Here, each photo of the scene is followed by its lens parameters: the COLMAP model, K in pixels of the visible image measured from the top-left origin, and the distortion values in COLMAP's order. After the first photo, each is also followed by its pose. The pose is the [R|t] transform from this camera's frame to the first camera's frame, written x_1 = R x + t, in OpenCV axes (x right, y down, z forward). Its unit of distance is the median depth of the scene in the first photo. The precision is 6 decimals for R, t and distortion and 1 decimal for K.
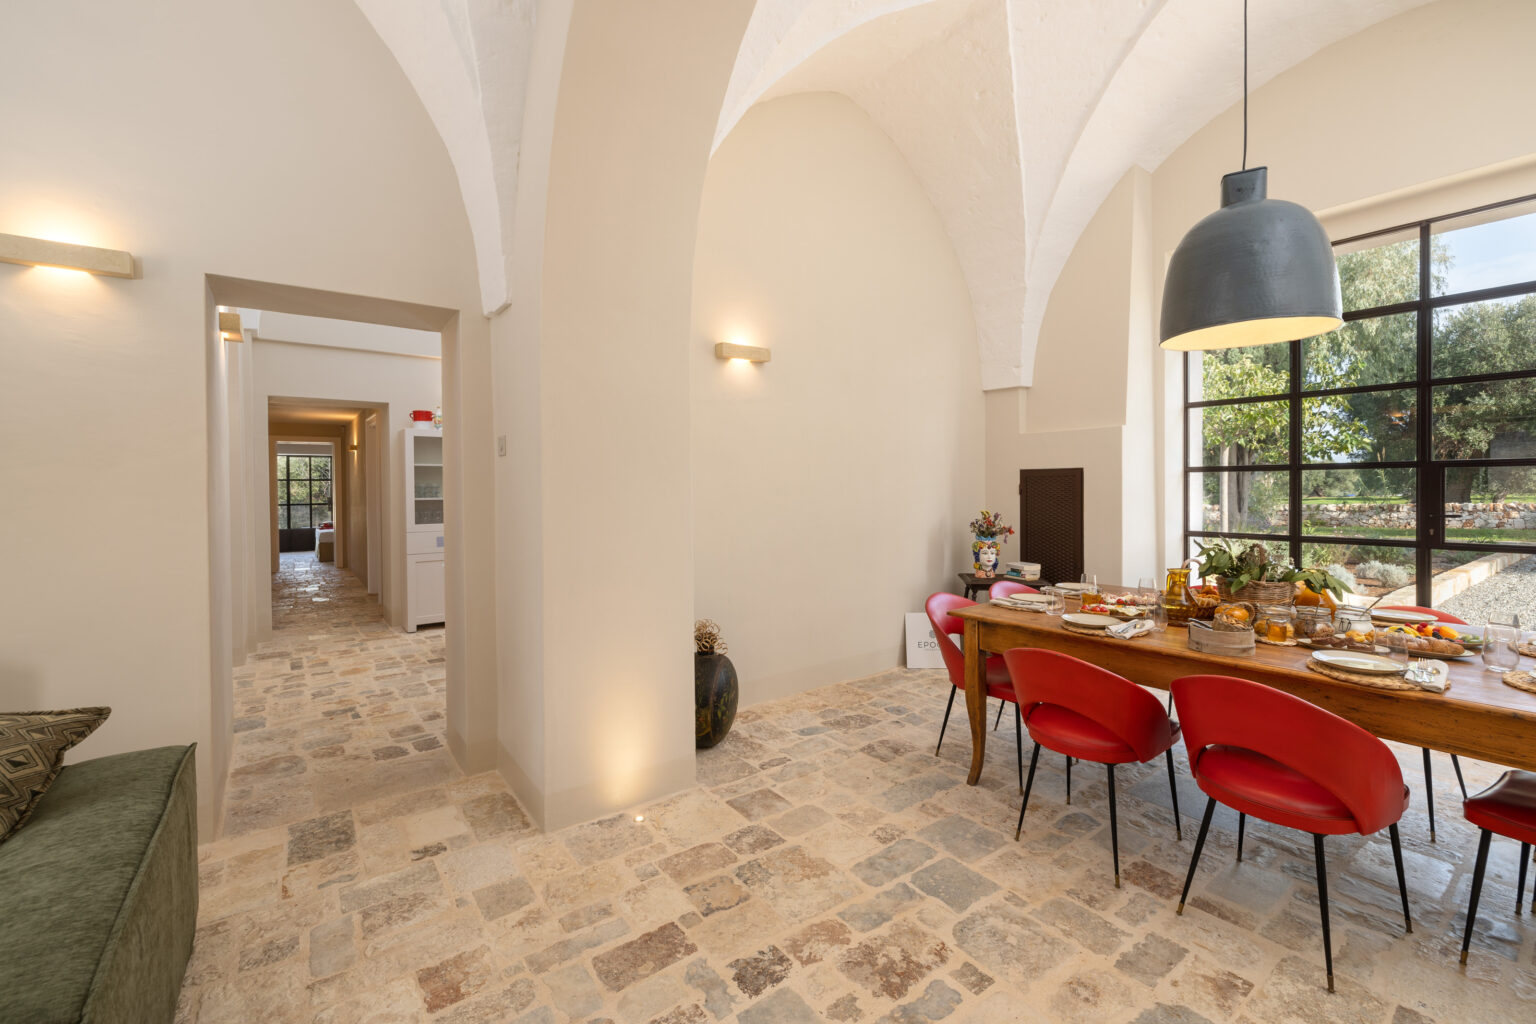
lens RADIAL K [[648.4, 0, 767.3], [0, 648.4, 490.3], [0, 0, 1]] dist [-0.000717, 0.000214]
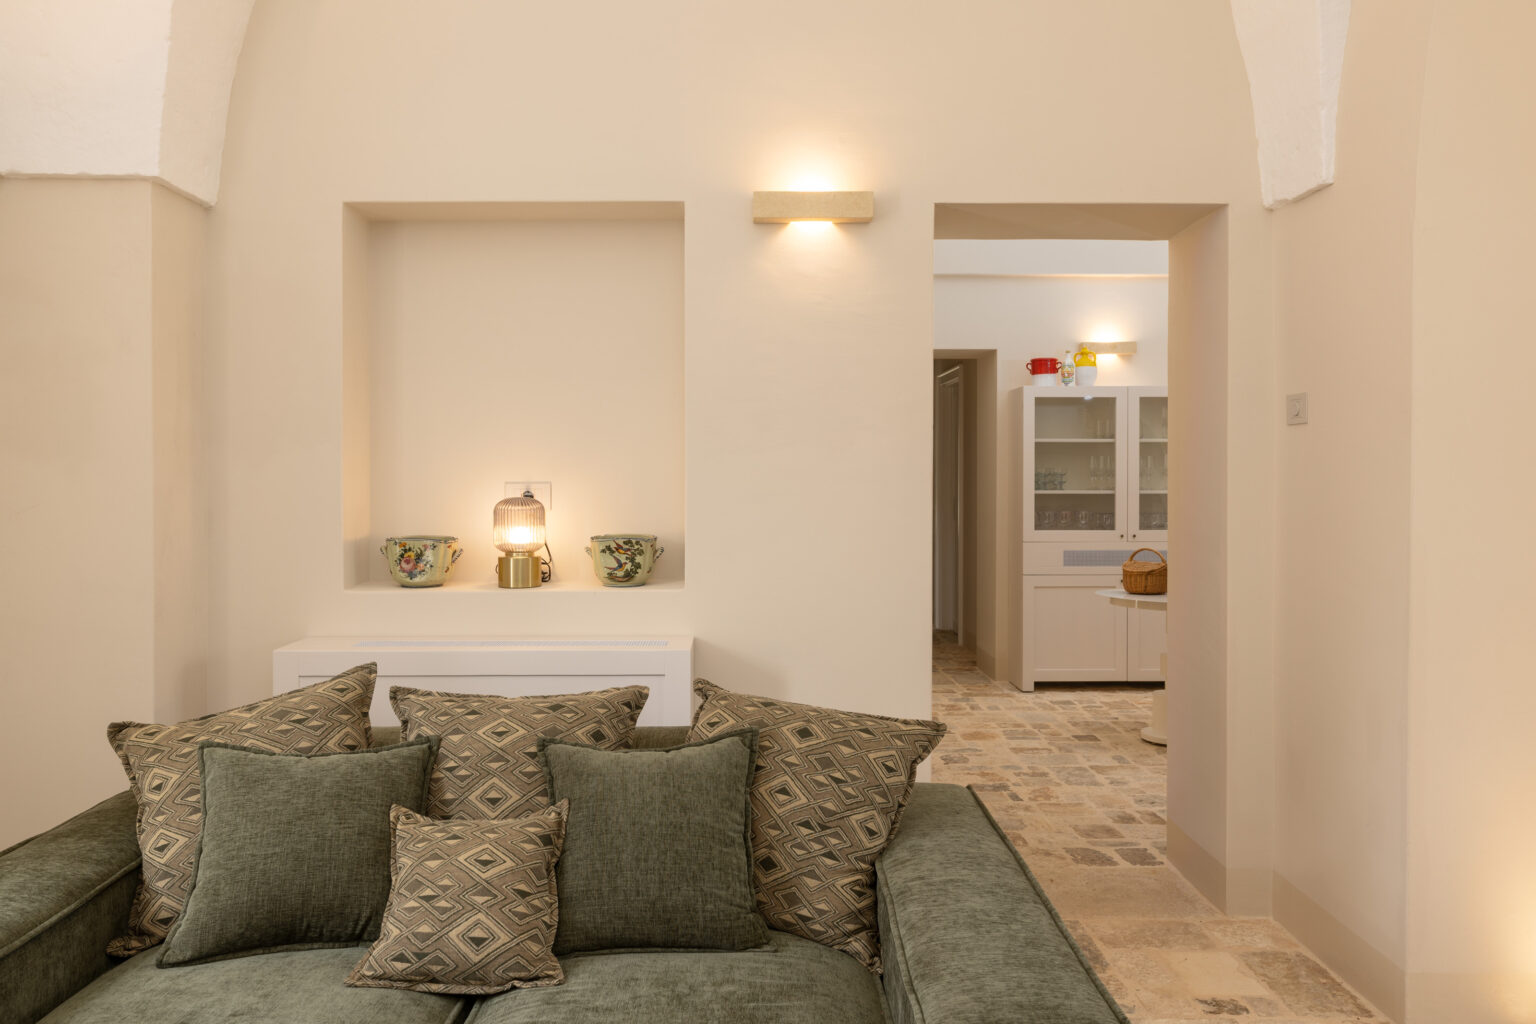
lens RADIAL K [[1121.0, 0, 769.5], [0, 1121.0, 489.1], [0, 0, 1]] dist [-0.000418, 0.003520]
pose [[0.802536, 0.013391, -0.596453, -0.145841], [-0.009546, 0.999908, 0.009604, 0.003663], [0.596527, -0.002014, 0.802591, -0.162303]]
